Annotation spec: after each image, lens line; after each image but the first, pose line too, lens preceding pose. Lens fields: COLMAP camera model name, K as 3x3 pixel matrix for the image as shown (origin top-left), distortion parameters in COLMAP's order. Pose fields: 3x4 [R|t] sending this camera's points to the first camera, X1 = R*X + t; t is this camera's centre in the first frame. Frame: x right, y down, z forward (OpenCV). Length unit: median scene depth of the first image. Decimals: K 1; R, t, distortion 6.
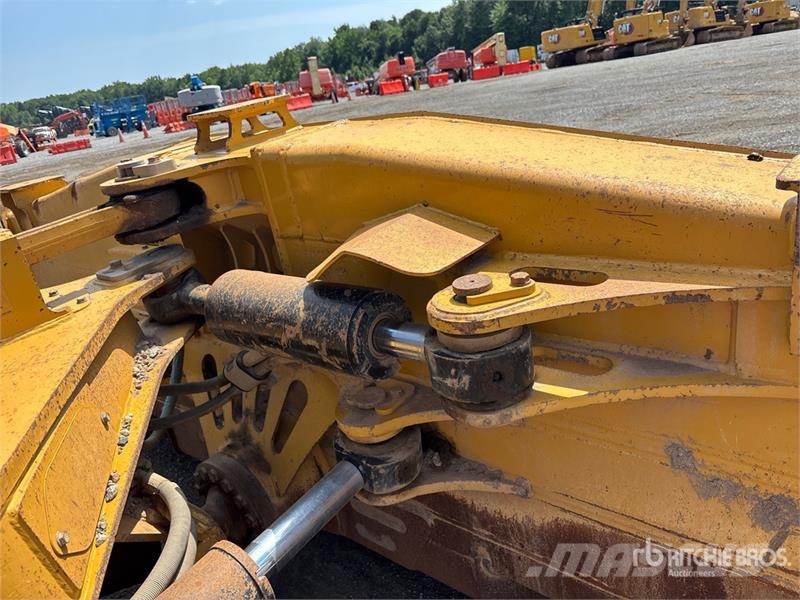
lens RADIAL K [[608.9, 0, 400.0], [0, 608.9, 292.4], [0, 0, 1]] dist [0.051685, -0.086624]
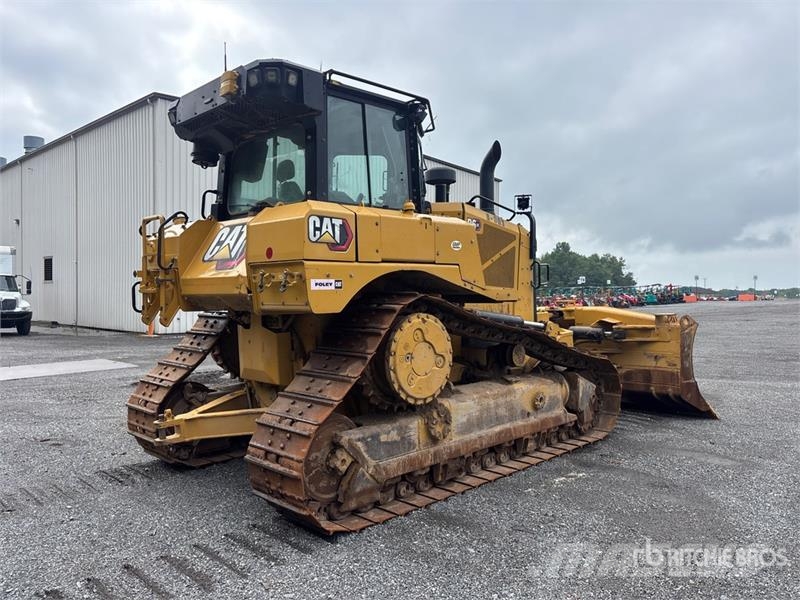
lens RADIAL K [[608.9, 0, 400.0], [0, 608.9, 292.4], [0, 0, 1]] dist [0.051685, -0.086624]
pose [[0.979362, 0.162232, -0.120543, -0.041421], [-0.193494, 0.924905, -0.327278, 0.064112], [0.058396, 0.343848, 0.937208, -0.157678]]
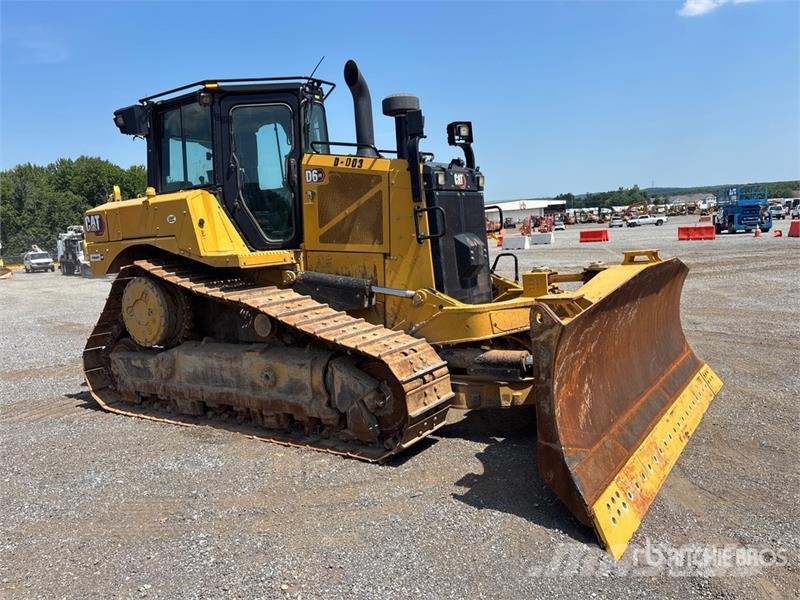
lens RADIAL K [[609.3, 0, 400.0], [0, 609.3, 300.0], [0, 0, 1]] dist [0.068620, -0.095085]
pose [[0.081225, 0.269568, -0.959550, 0.095676], [-0.303991, 0.923560, 0.233724, -0.017289], [0.949206, 0.272710, 0.156963, -0.015256]]
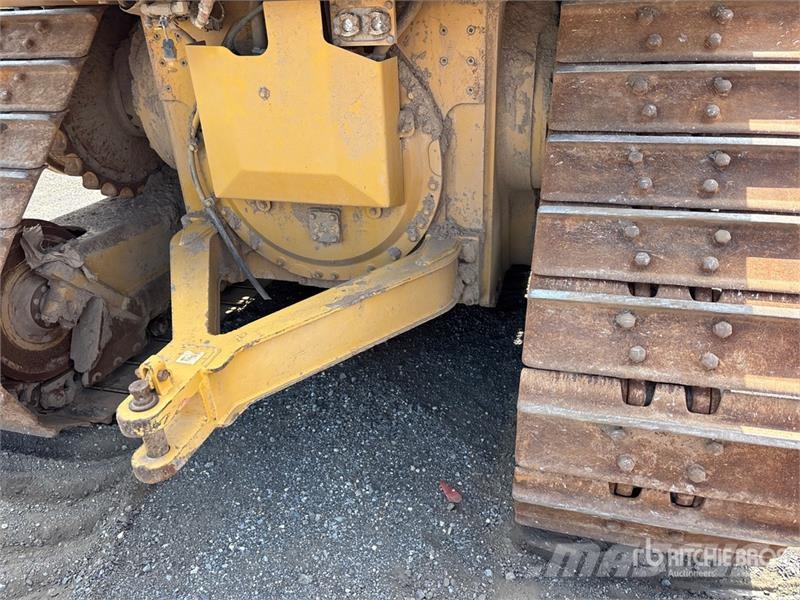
lens RADIAL K [[608.9, 0, 400.0], [0, 608.9, 292.4], [0, 0, 1]] dist [0.051685, -0.086624]
pose [[0.903915, -0.056295, 0.423992, -0.095135], [0.034017, 0.997622, 0.059937, 0.049906], [-0.426358, -0.039755, 0.903680, -0.082074]]
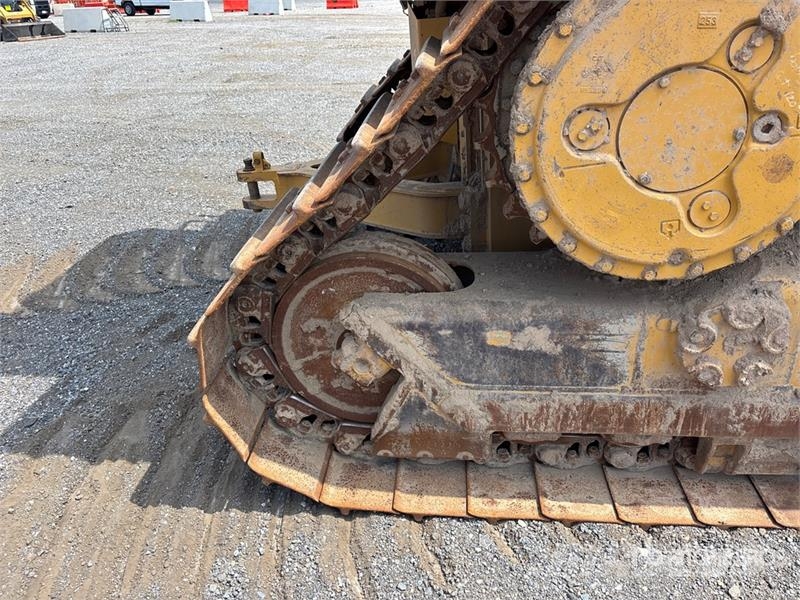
lens RADIAL K [[608.9, 0, 400.0], [0, 608.9, 292.4], [0, 0, 1]] dist [0.051685, -0.086624]
pose [[0.555613, 0.502273, -0.662583, -0.032102], [-0.355035, 0.863926, 0.357186, 0.039244], [0.751827, 0.036783, 0.658333, -0.080237]]
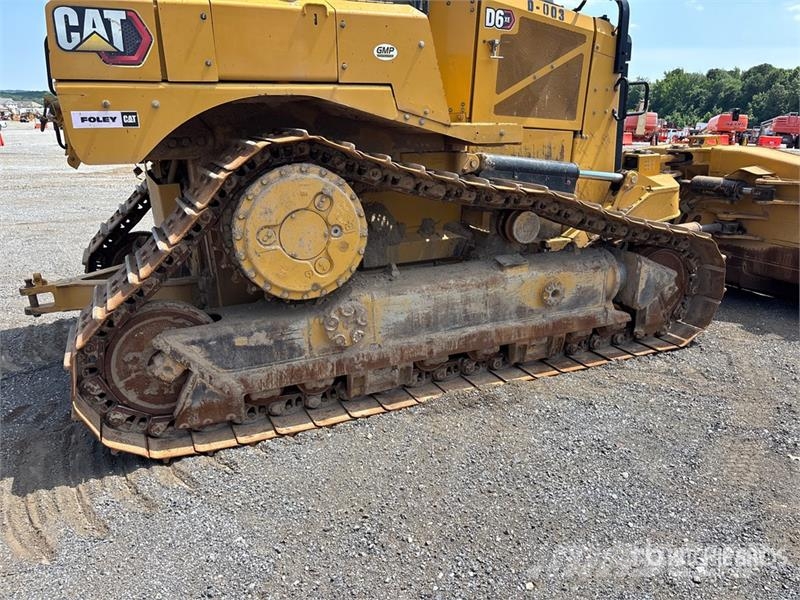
lens RADIAL K [[609.3, 0, 400.0], [0, 609.3, 300.0], [0, 0, 1]] dist [0.068620, -0.095085]
pose [[0.879136, 0.283383, -0.383162, -0.007299], [-0.294703, 0.955111, 0.030217, 0.040229], [0.374525, 0.086355, 0.923187, -0.113860]]
